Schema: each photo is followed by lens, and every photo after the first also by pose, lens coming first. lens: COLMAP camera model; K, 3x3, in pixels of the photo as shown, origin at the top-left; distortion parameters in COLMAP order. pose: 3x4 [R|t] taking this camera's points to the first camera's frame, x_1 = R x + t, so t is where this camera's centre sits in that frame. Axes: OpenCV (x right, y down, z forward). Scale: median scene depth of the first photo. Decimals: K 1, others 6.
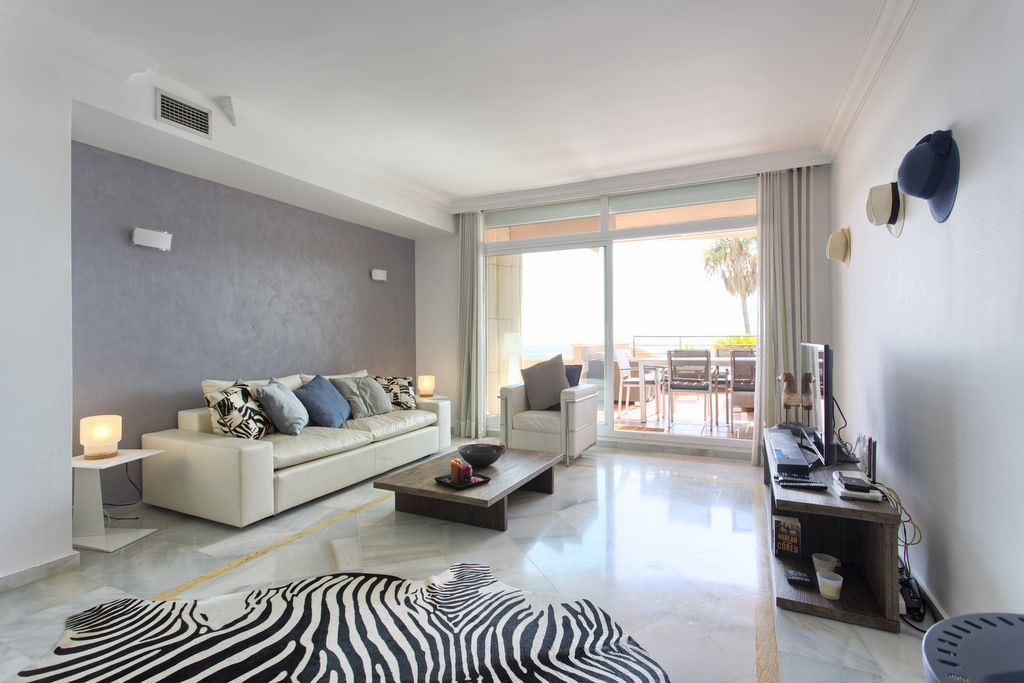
lens RADIAL K [[484.7, 0, 512.0], [0, 484.7, 341.5], [0, 0, 1]] dist [0.000314, -0.000011]
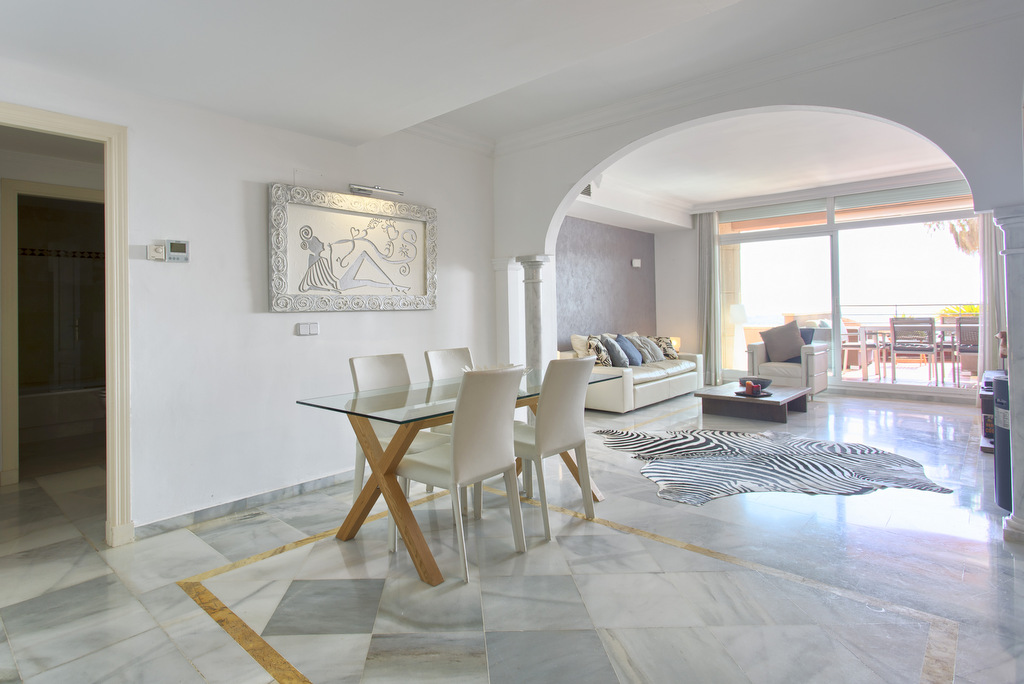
lens RADIAL K [[486.0, 0, 510.2], [0, 486.0, 308.1], [0, 0, 1]] dist [0.000672, 0.000130]
pose [[0.946704, -0.007458, -0.322017, -0.190672], [0.004794, 0.999947, -0.009067, 0.000465], [0.322068, 0.007040, 0.946690, -0.460761]]
